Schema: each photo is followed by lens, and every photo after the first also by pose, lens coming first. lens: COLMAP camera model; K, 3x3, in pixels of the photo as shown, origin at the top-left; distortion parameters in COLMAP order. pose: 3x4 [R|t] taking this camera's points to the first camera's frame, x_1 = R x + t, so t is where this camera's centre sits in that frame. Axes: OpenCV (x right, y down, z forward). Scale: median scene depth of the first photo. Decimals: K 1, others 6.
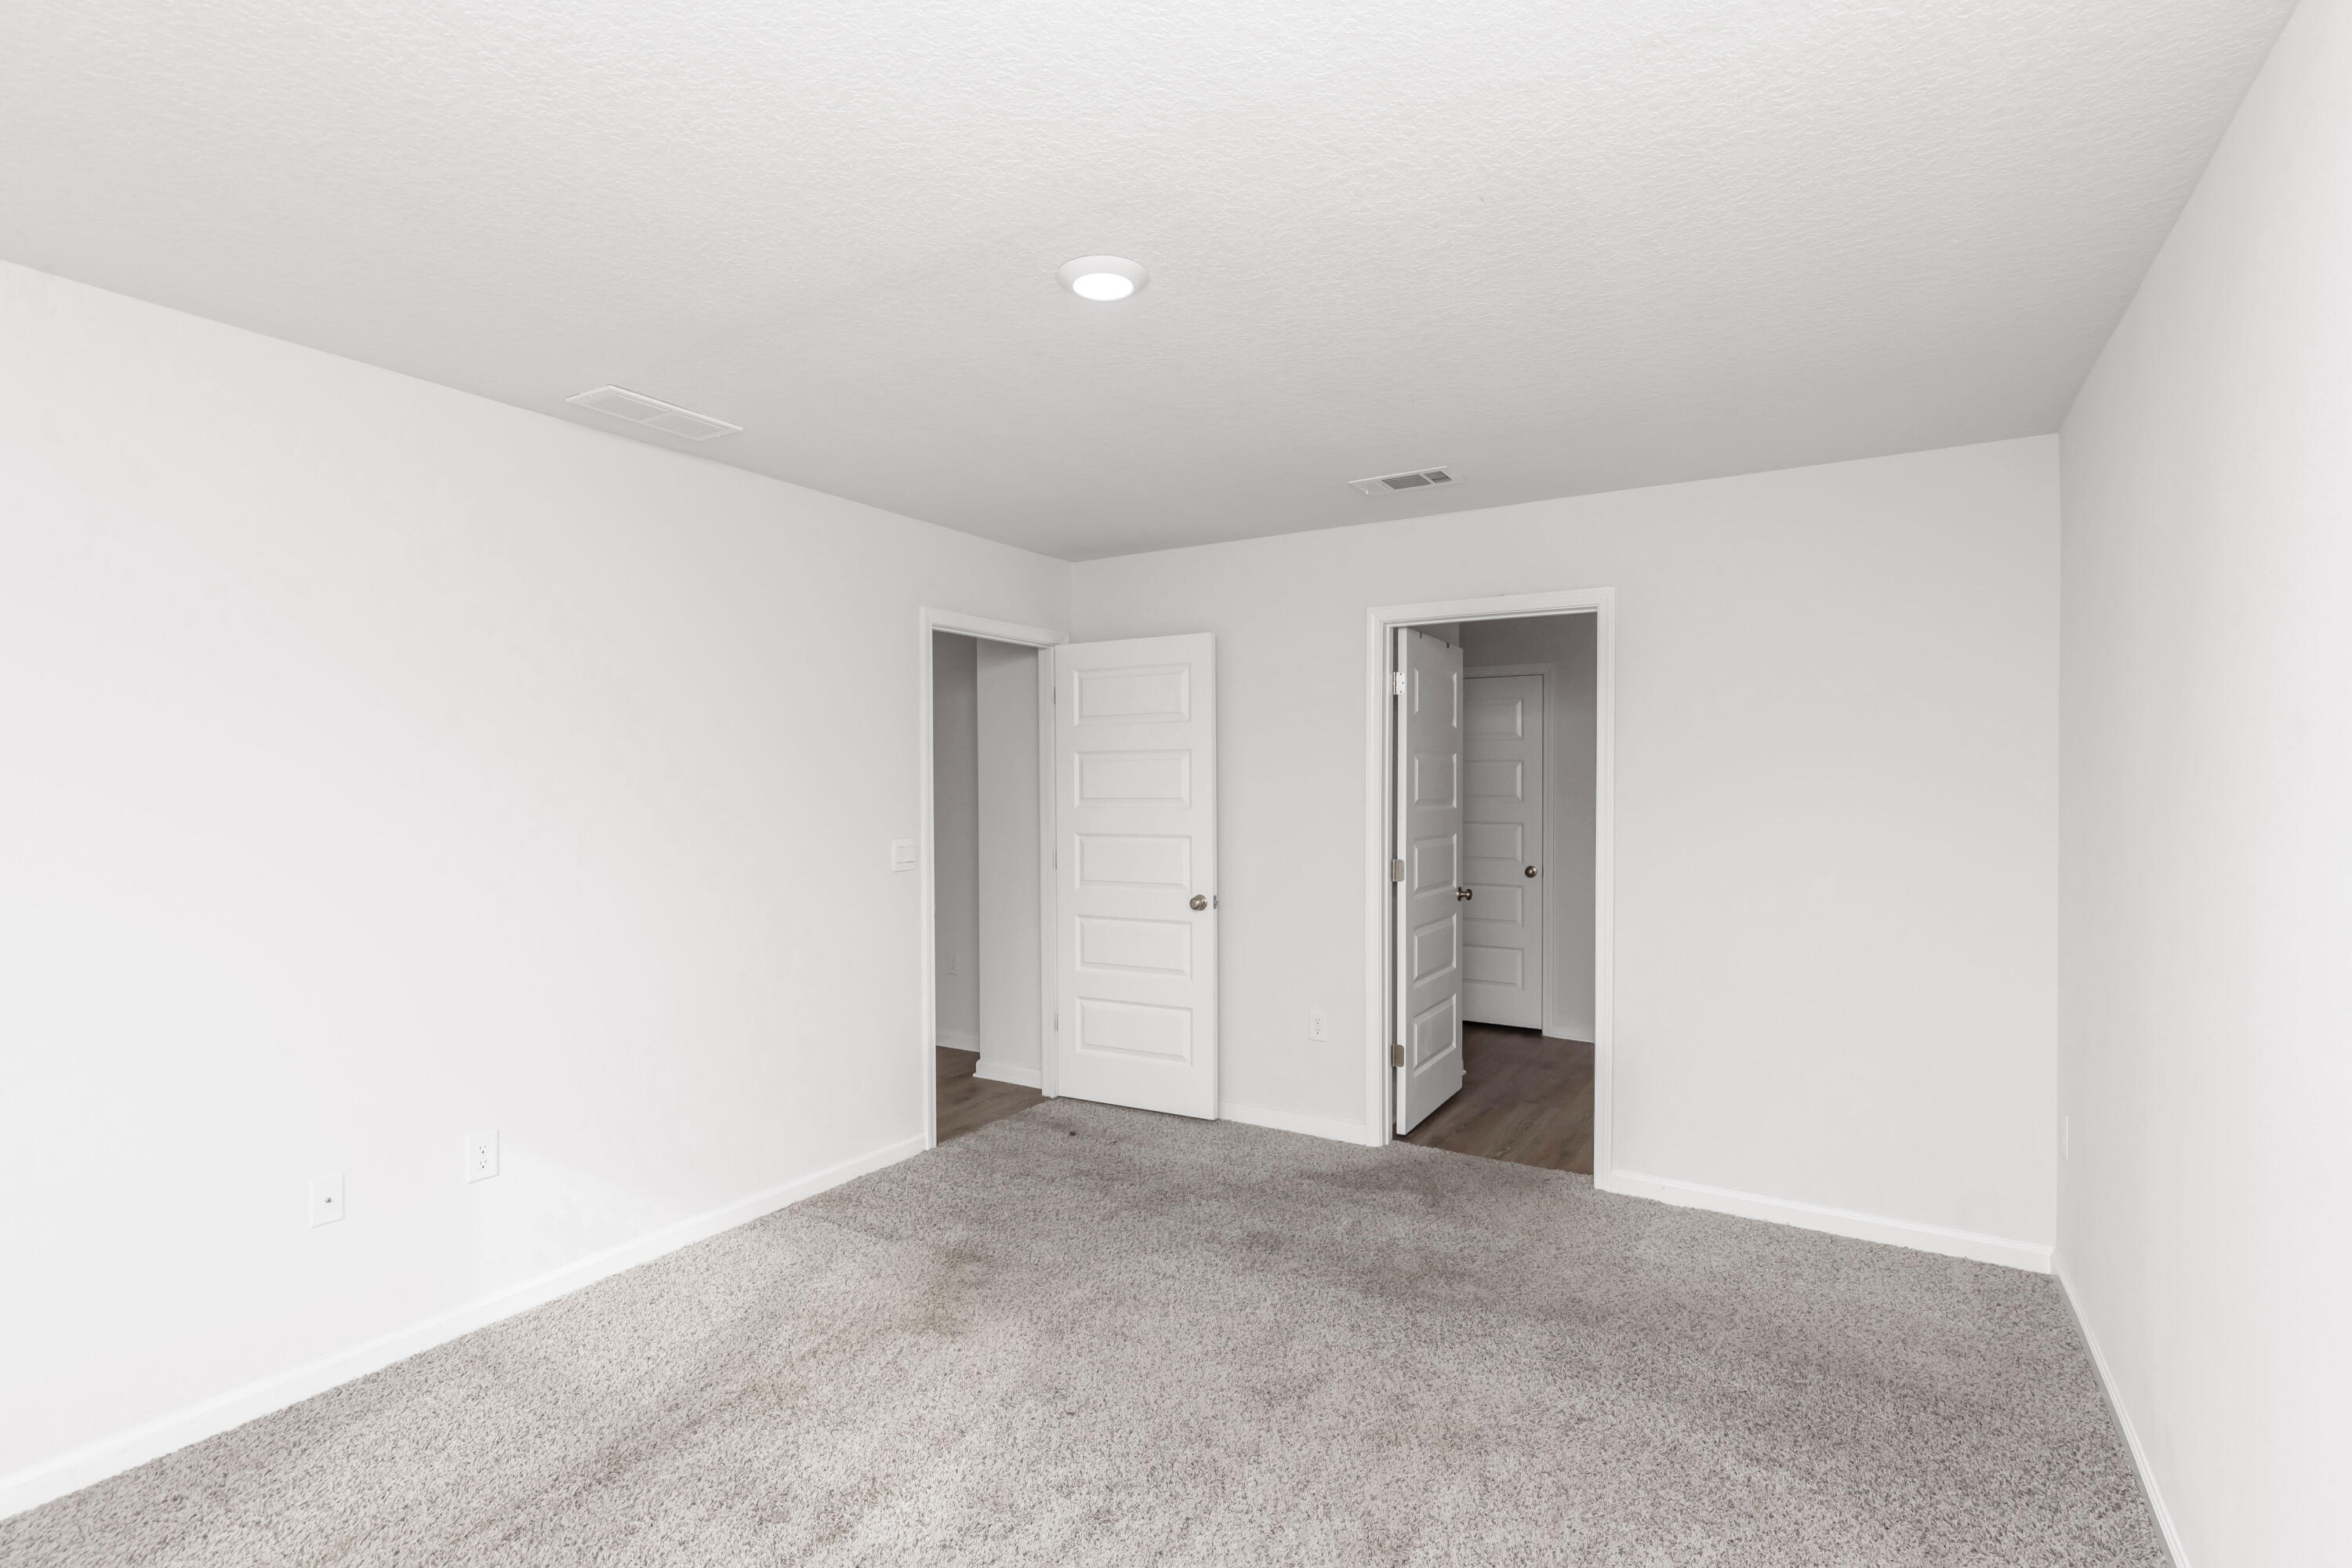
lens RADIAL K [[1129.2, 0, 1176.1], [0, 1129.2, 799.9], [0, 0, 1]] dist [0.001040, 0.000008]
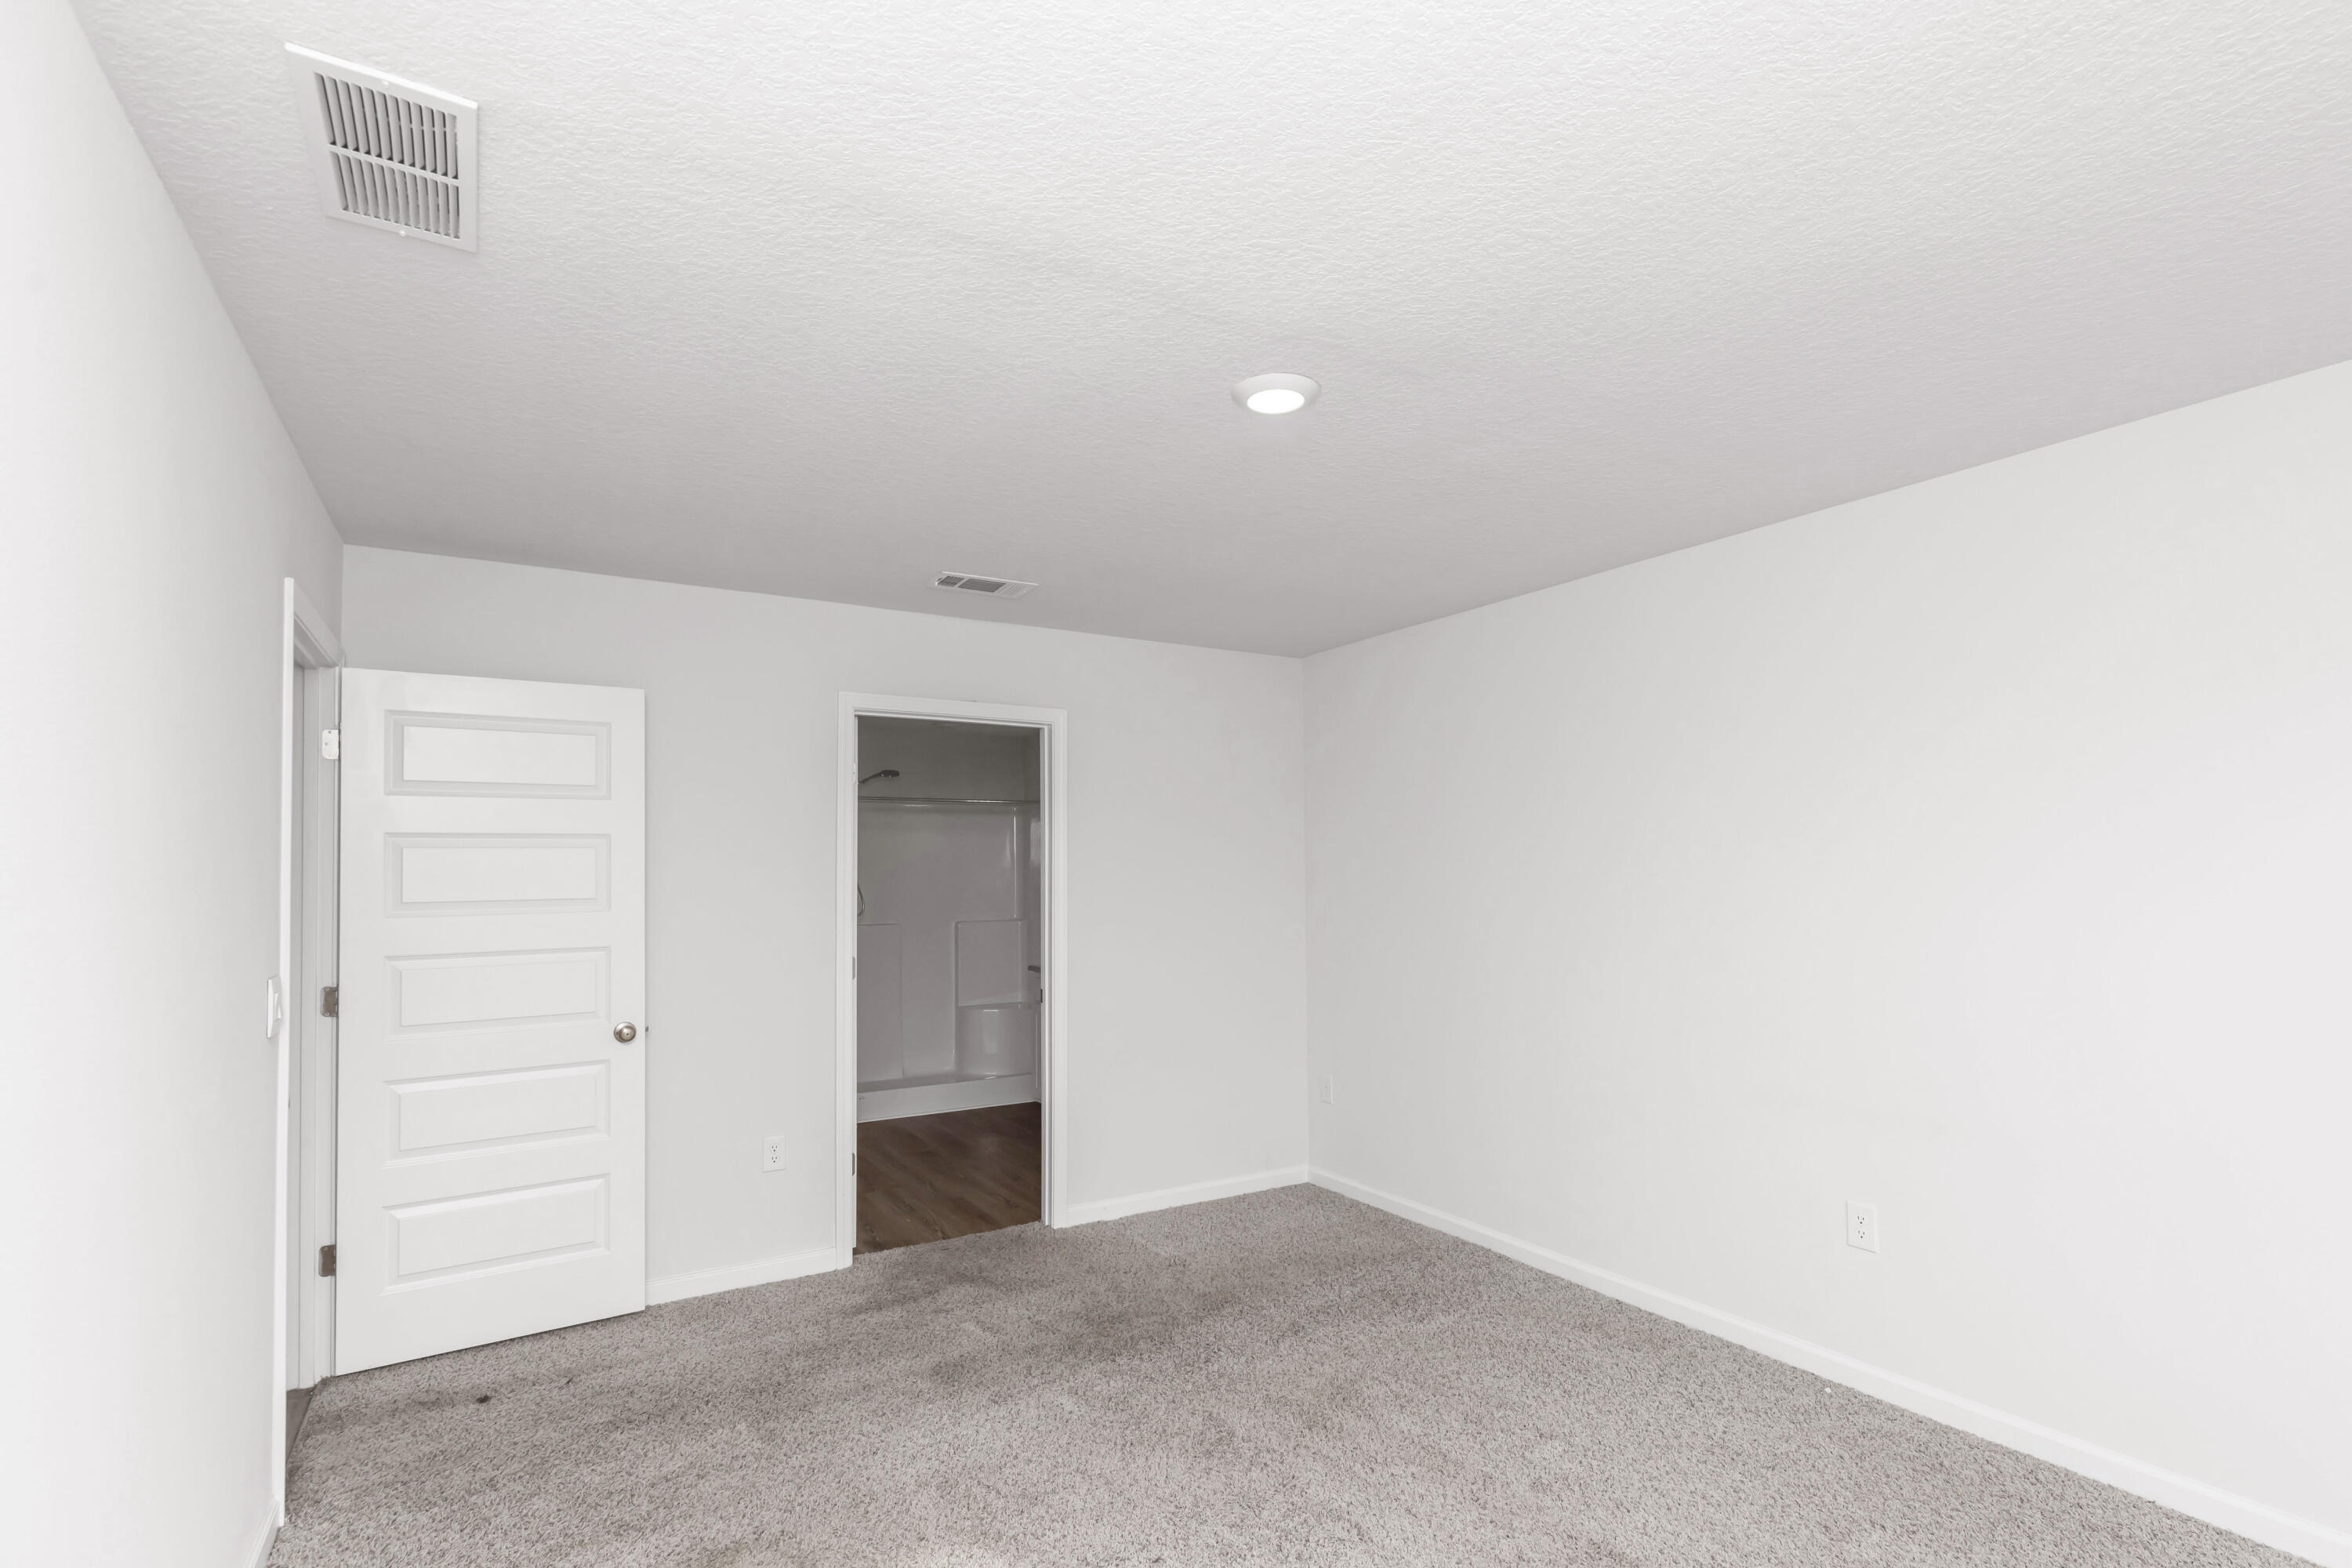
lens RADIAL K [[1097.6, 0, 1186.6], [0, 1097.6, 853.7], [0, 0, 1]] dist [-0.000684, 0.000273]
pose [[0.441621, 0.016426, 0.897051, -0.565355], [0.024735, 0.999229, -0.030474, 0.000415], [-0.896861, 0.035647, 0.440875, 0.366835]]
